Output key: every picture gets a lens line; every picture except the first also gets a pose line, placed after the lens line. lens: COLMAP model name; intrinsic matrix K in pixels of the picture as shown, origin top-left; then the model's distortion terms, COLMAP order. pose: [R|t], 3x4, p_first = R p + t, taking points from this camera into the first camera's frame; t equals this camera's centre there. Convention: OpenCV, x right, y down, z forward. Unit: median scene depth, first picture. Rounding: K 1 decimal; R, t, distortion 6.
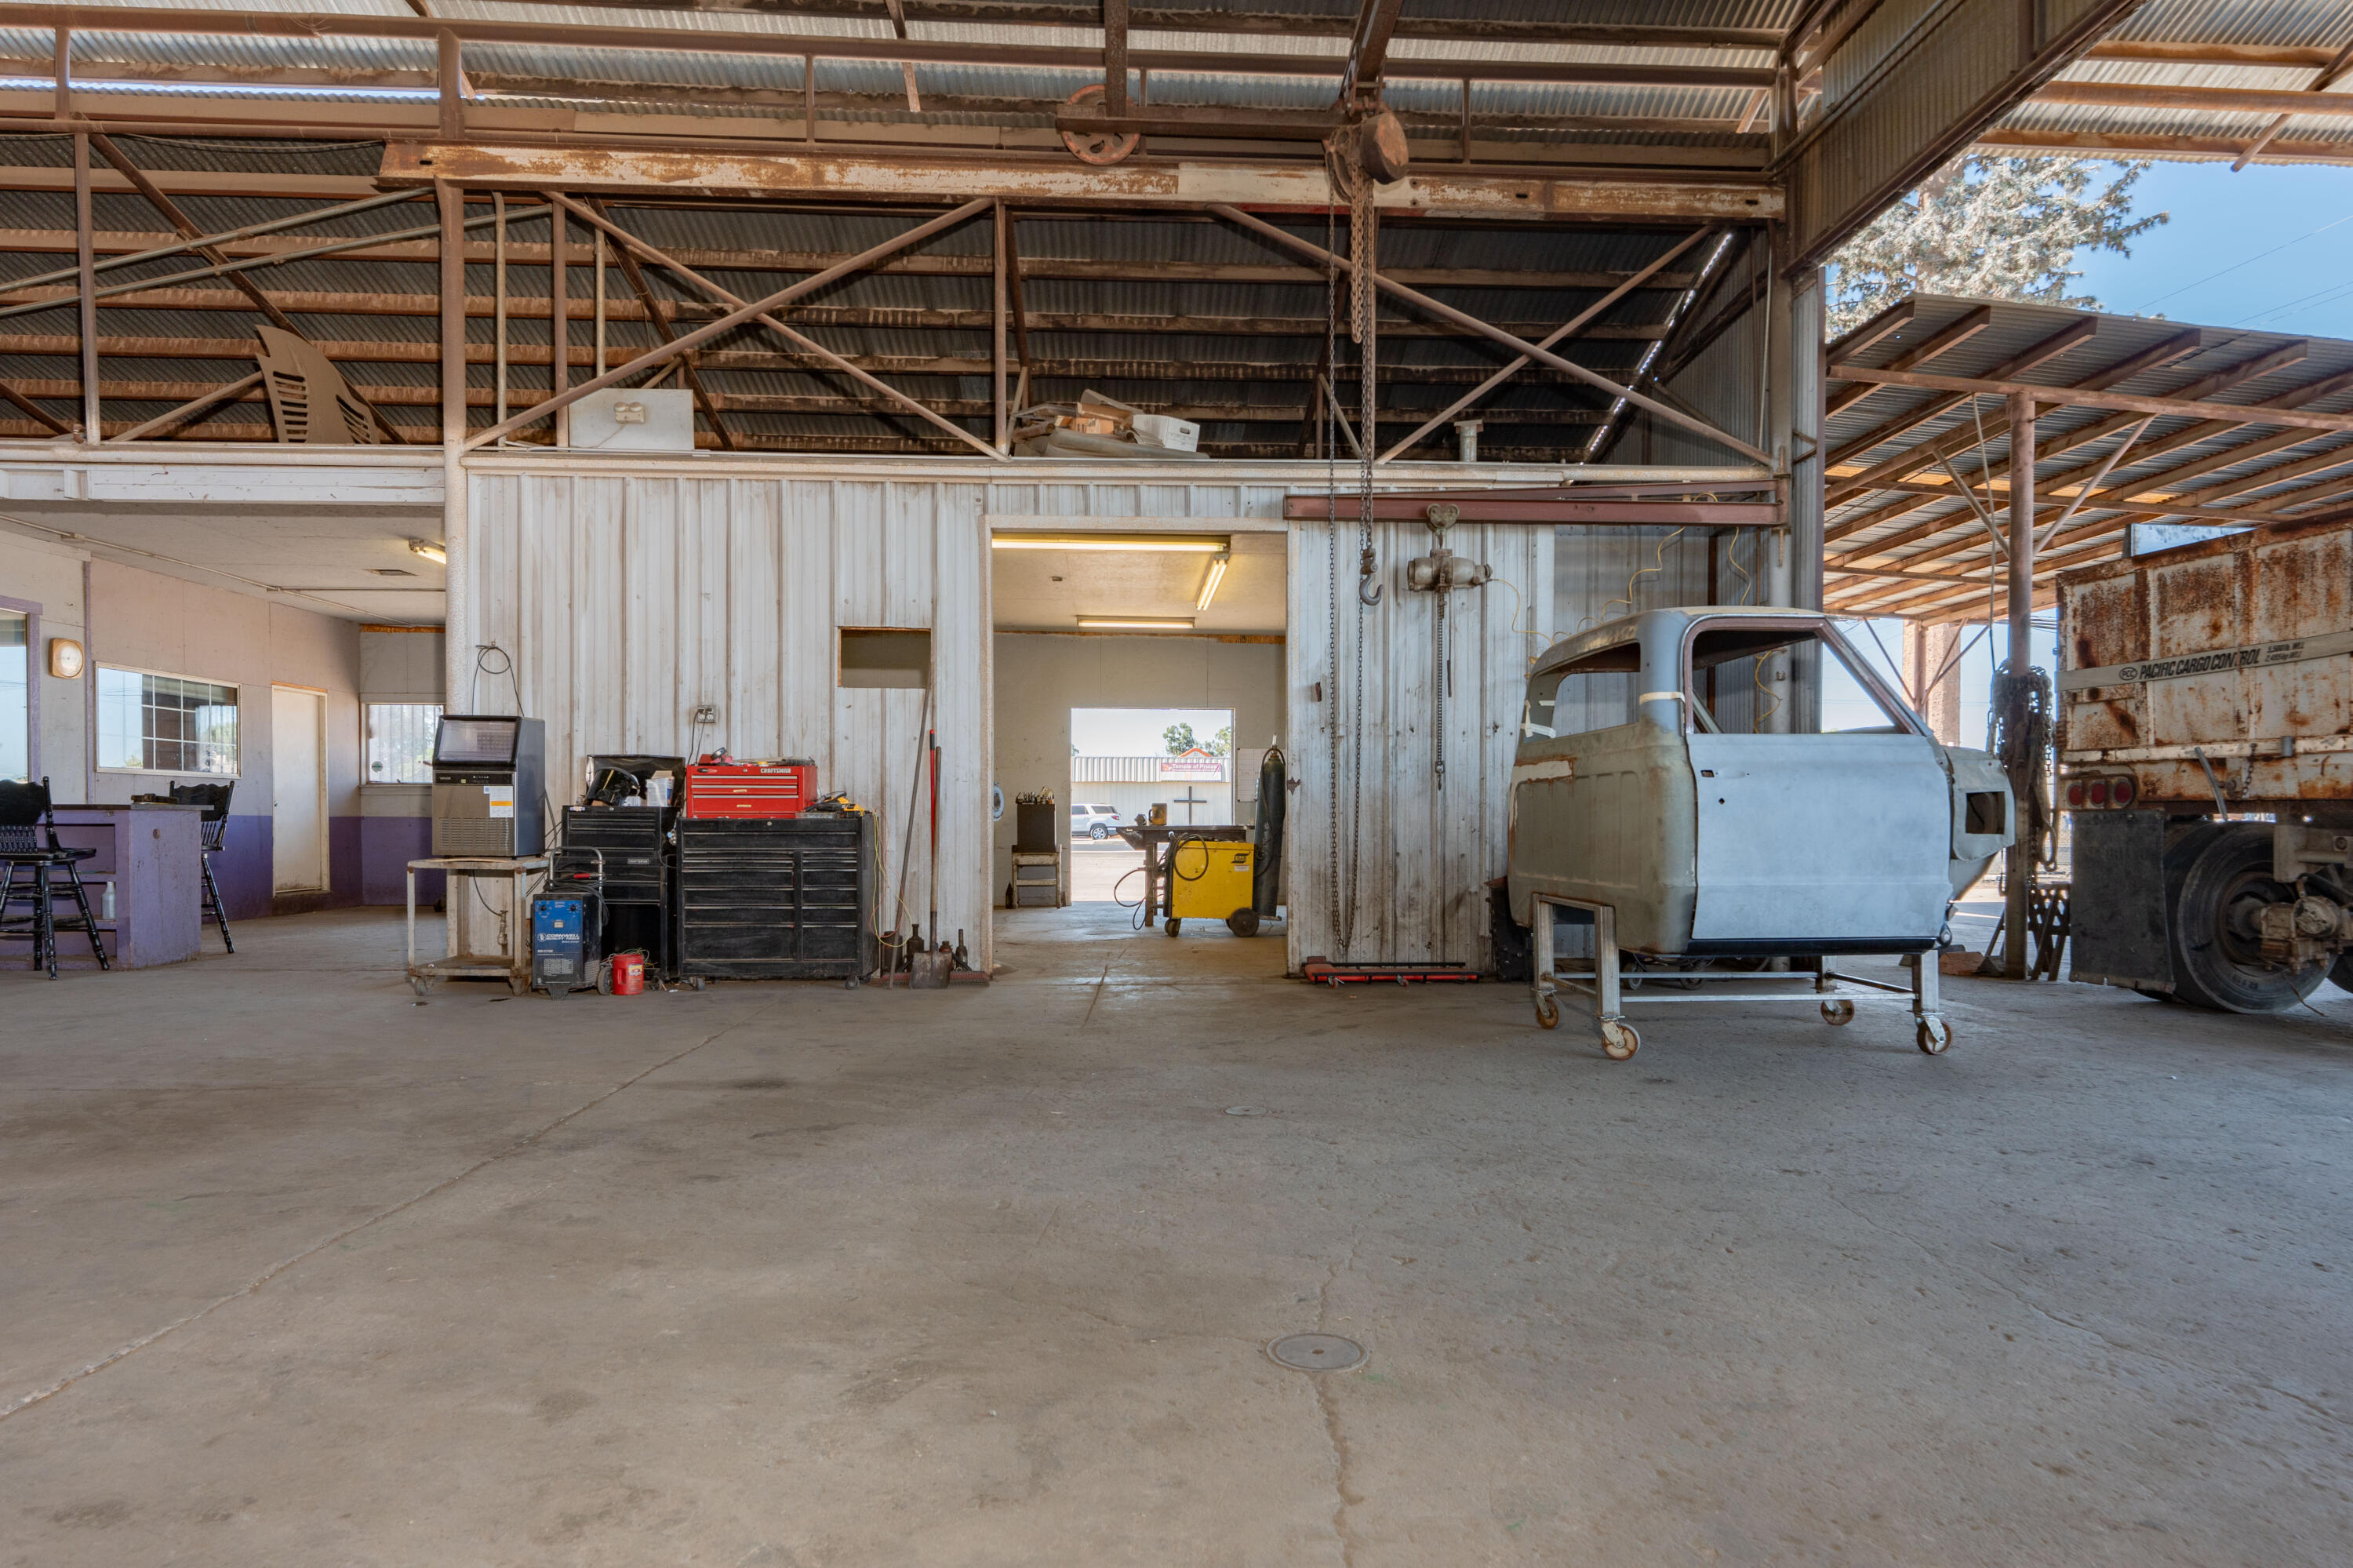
lens RADIAL K [[1354.0, 0, 1211.6], [0, 1354.0, 844.1], [0, 0, 1]] dist [-0.000207, 0.000145]
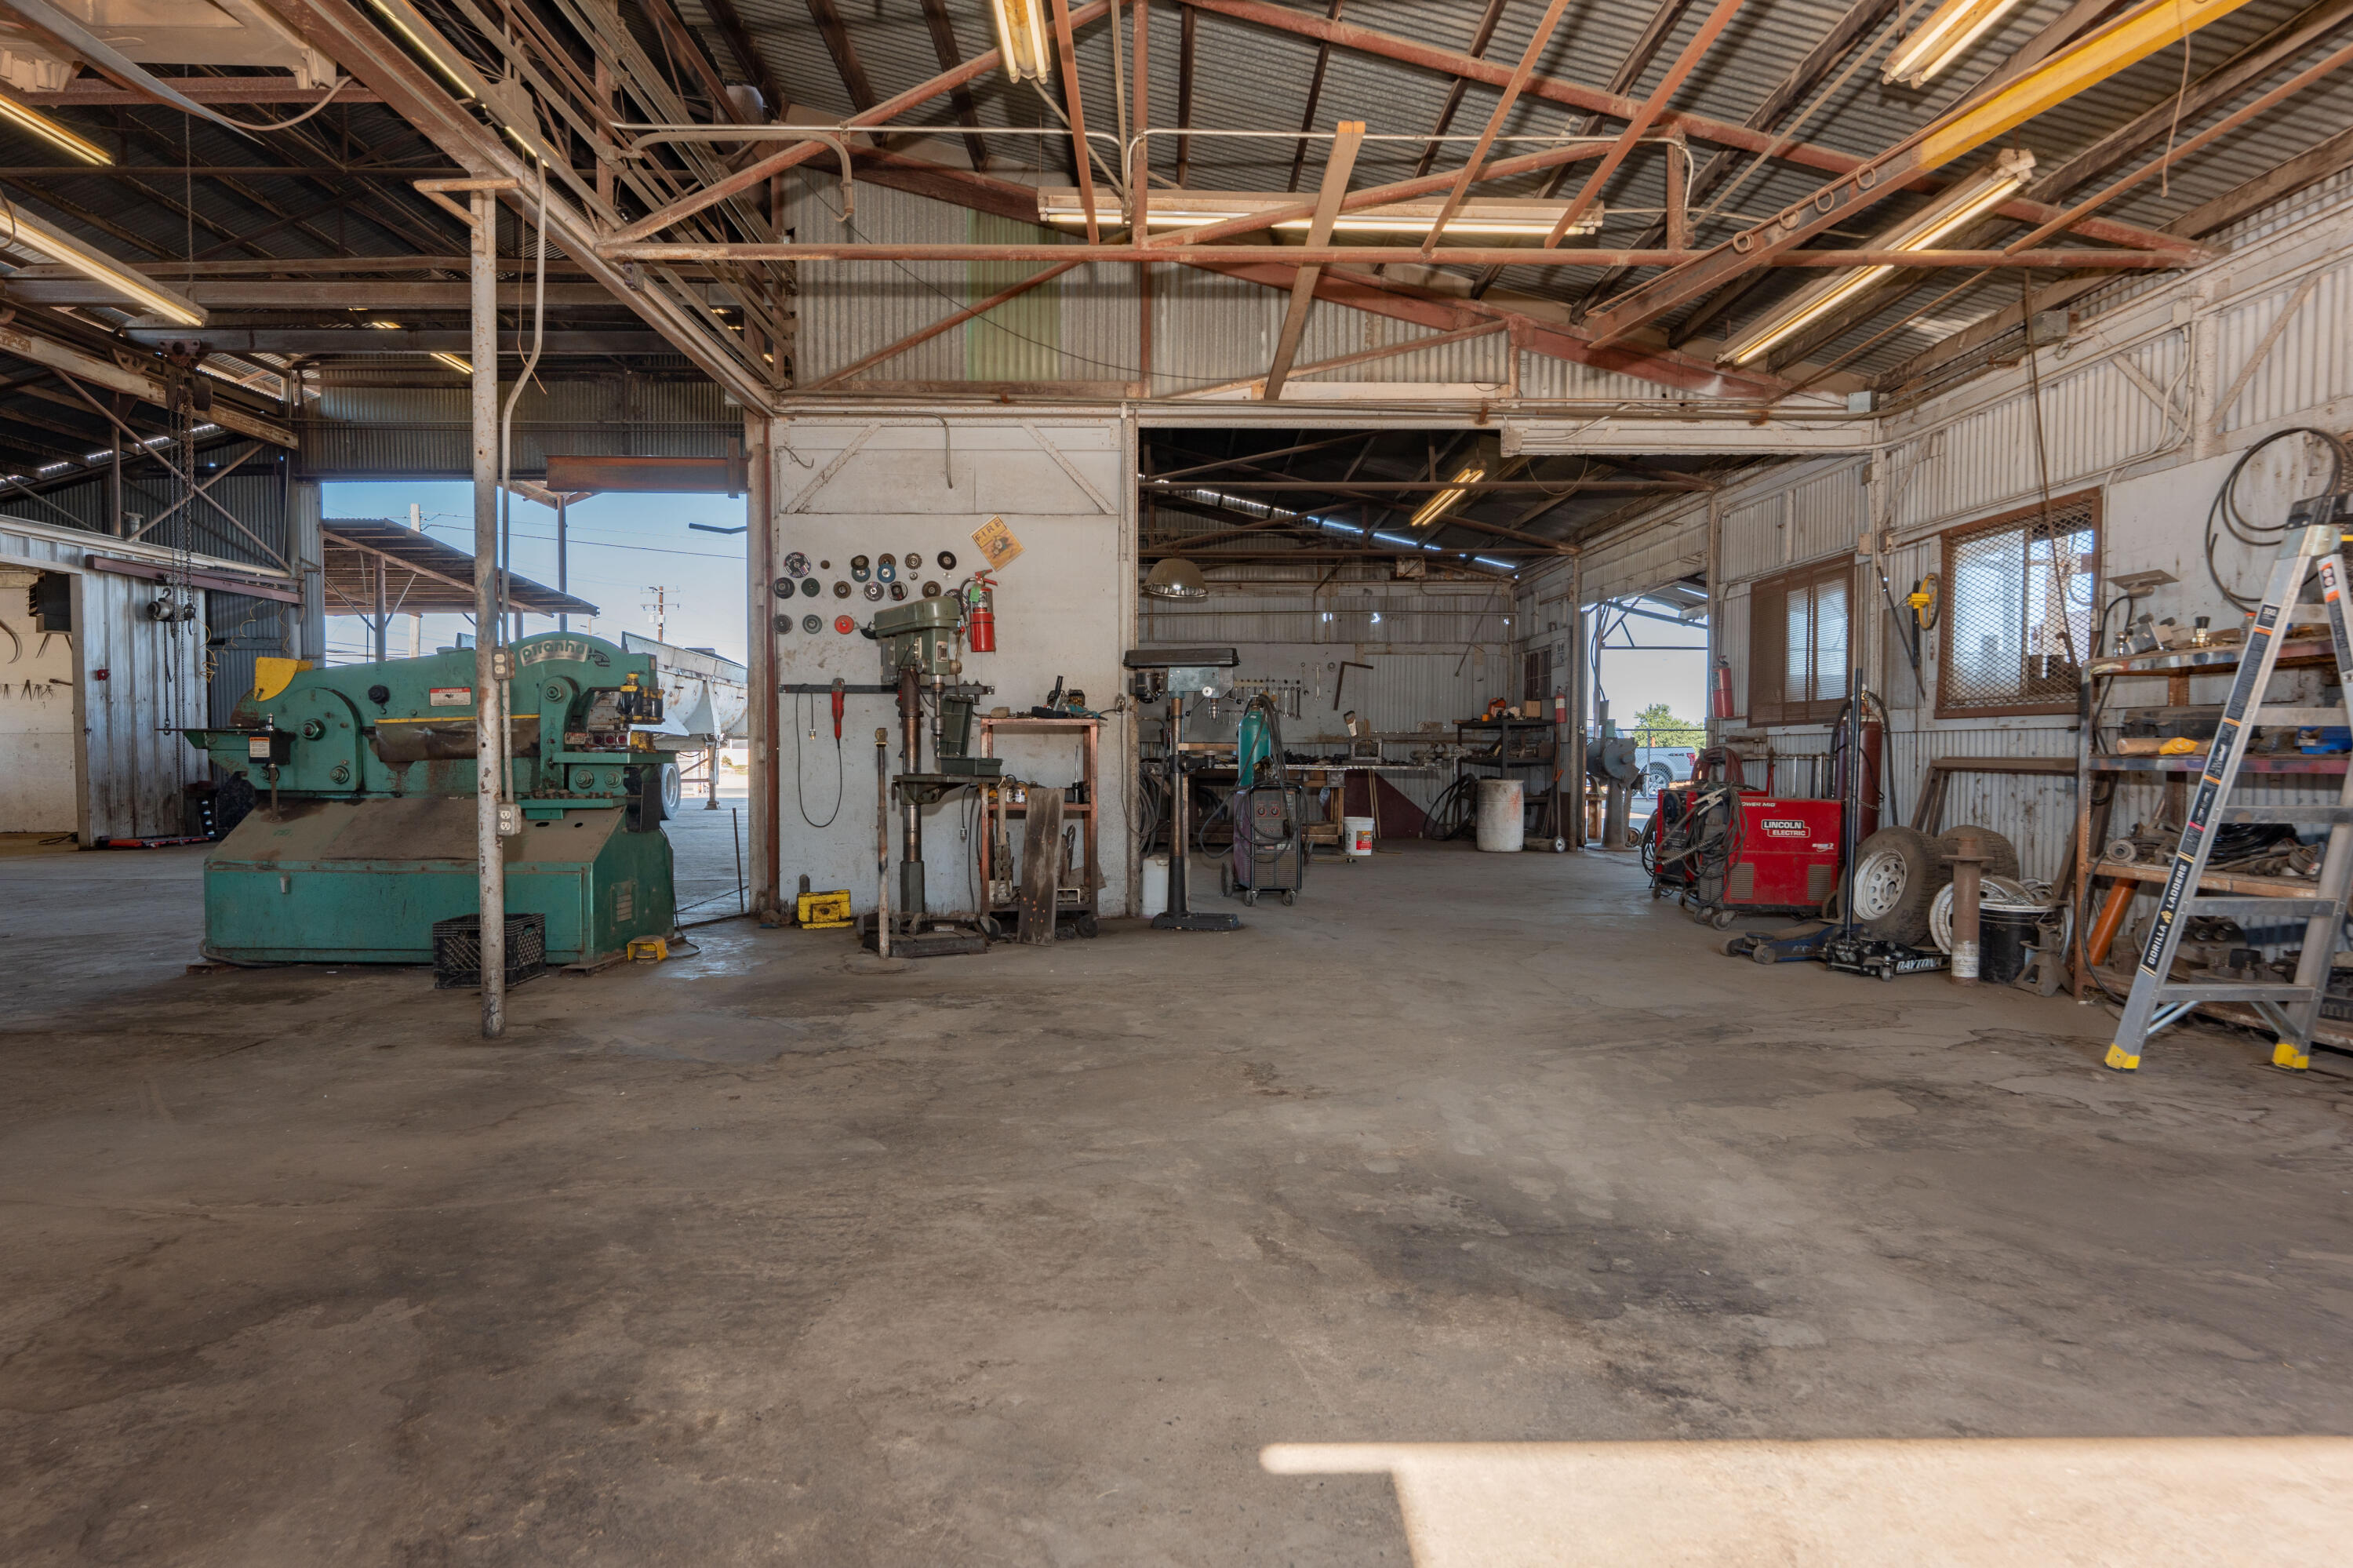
lens RADIAL K [[1299.6, 0, 1171.3], [0, 1299.6, 785.6], [0, 0, 1]] dist [0.000181, 0.000474]
pose [[0.055547, -0.027159, 0.998087, -1.456345], [0.020328, 0.999454, 0.026065, 0.007301], [-0.998249, 0.018841, 0.056068, -0.388787]]
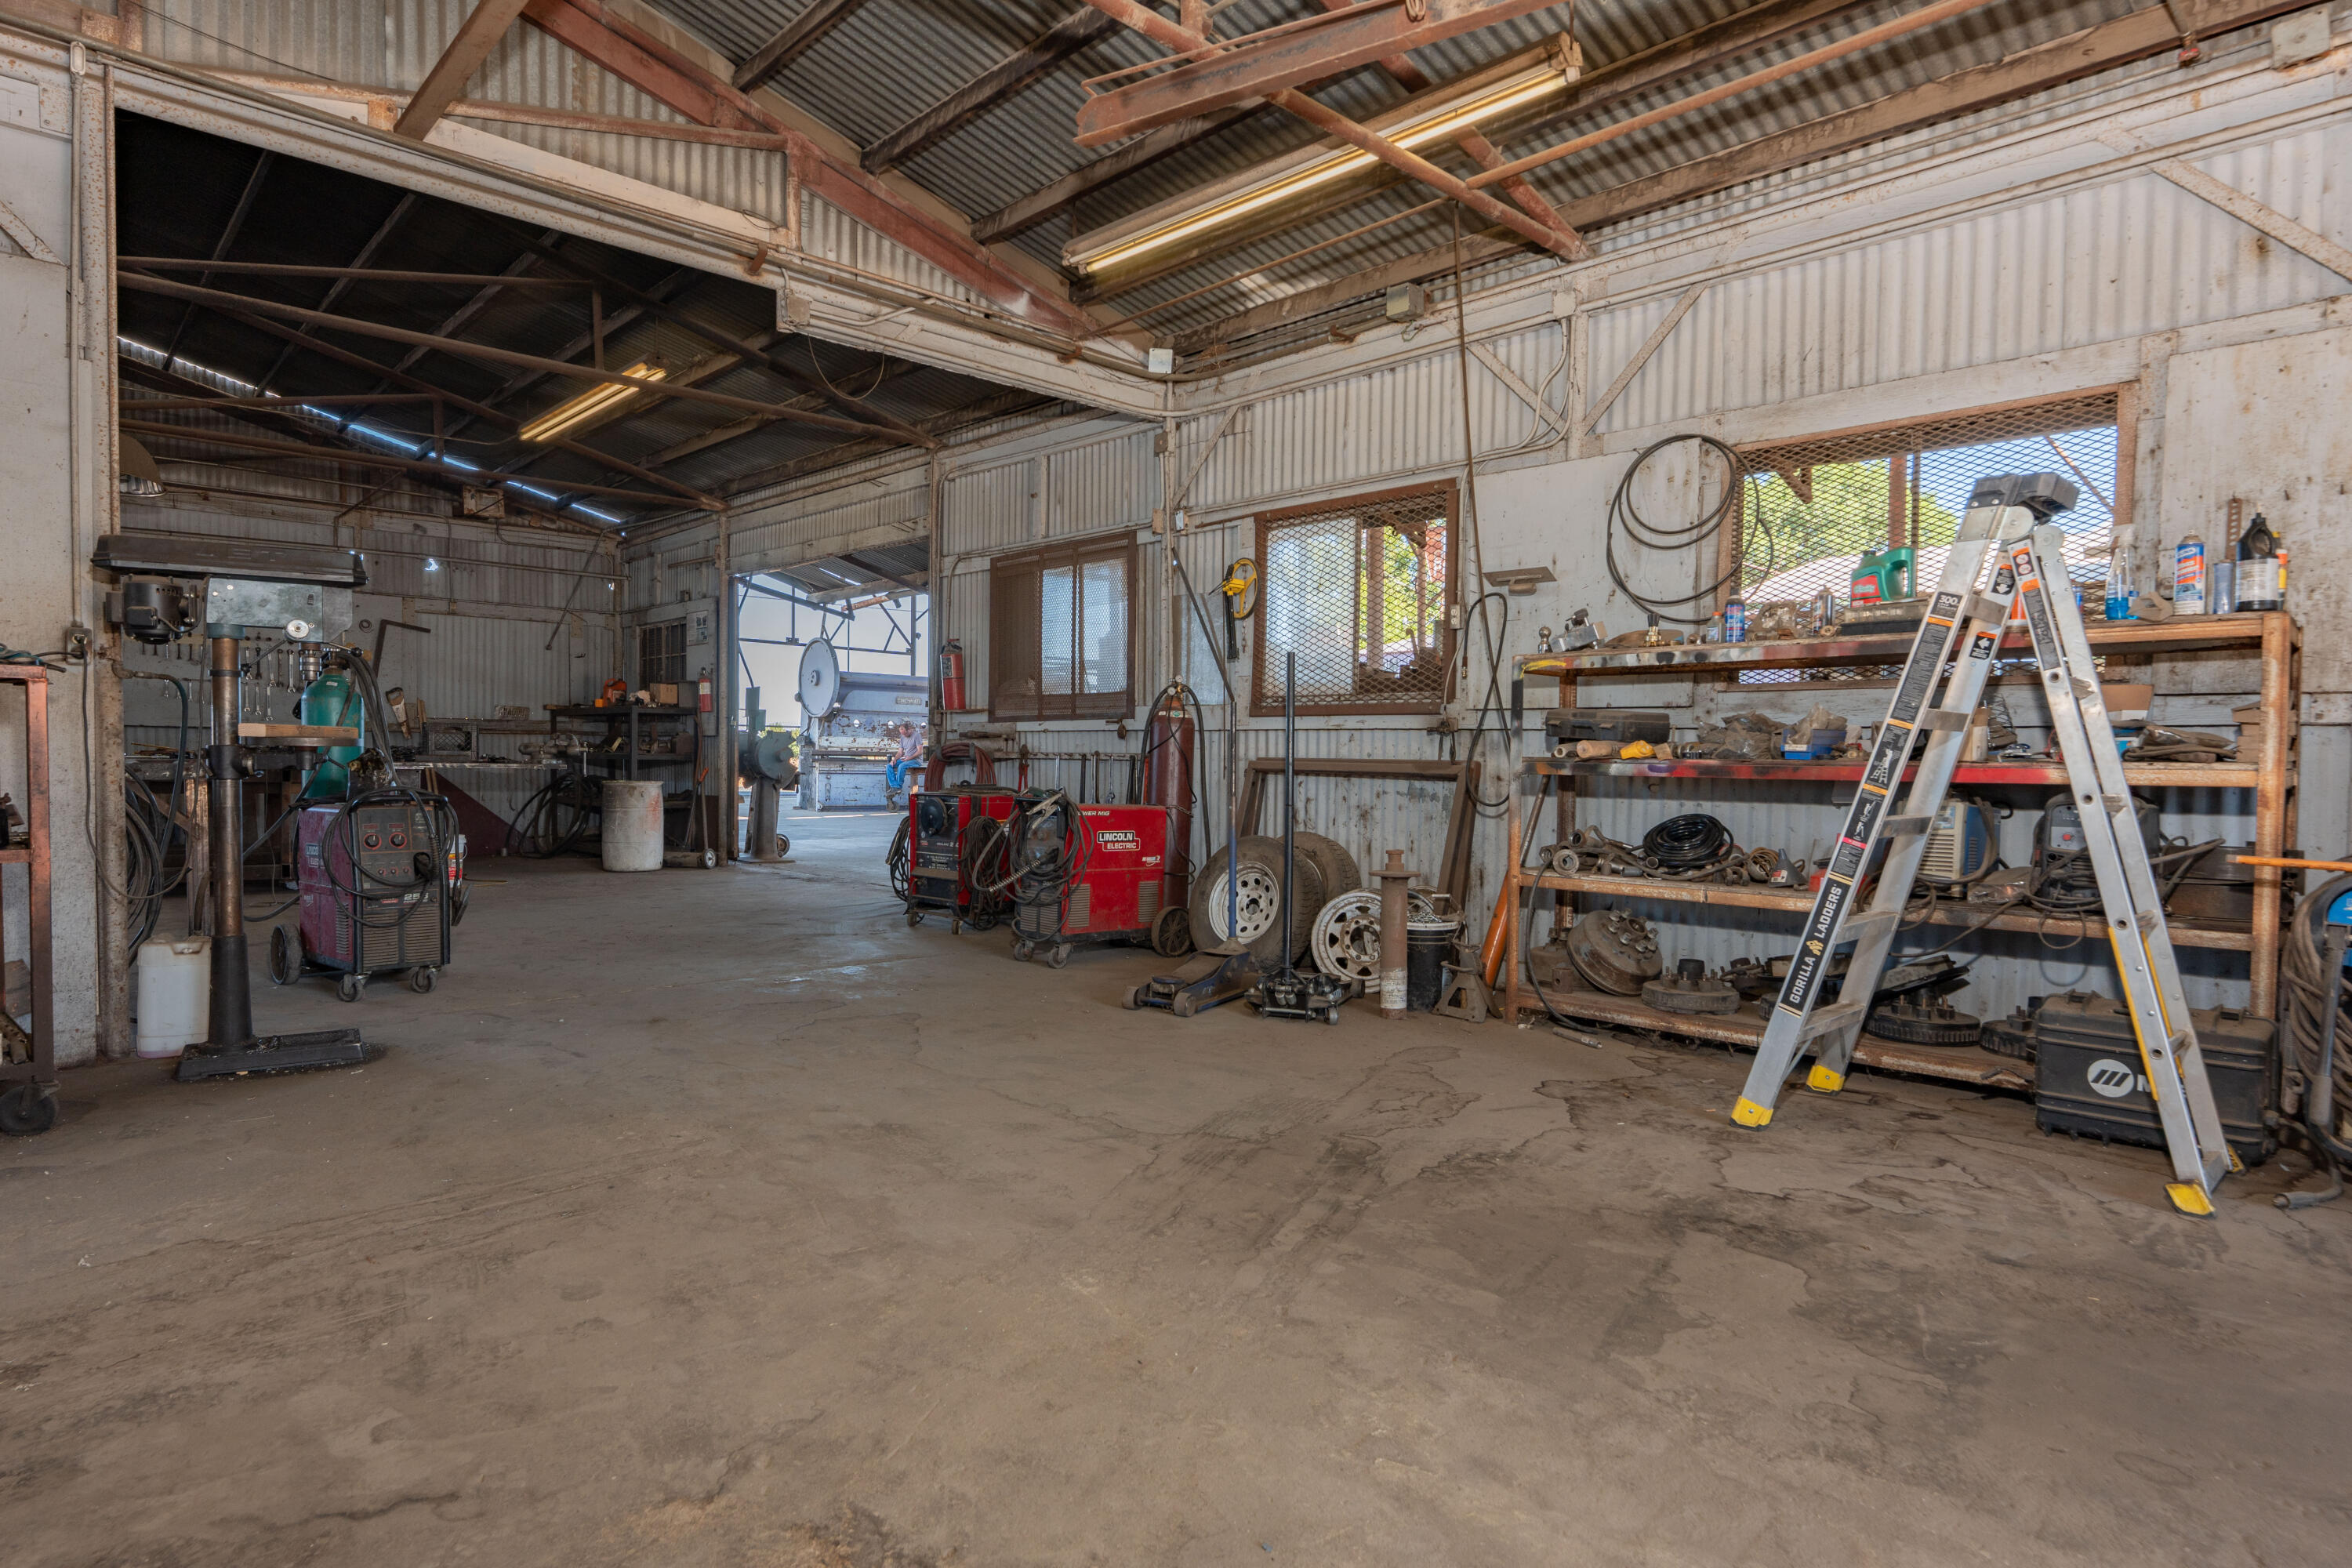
lens RADIAL K [[1276.3, 0, 1171.9], [0, 1276.3, 792.8], [0, 0, 1]] dist [-0.001385, 0.001030]
pose [[-0.638264, -0.032333, 0.769138, -1.124920], [0.003343, 0.998992, 0.044770, 0.007366], [-0.769810, 0.031147, -0.637513, -0.307262]]
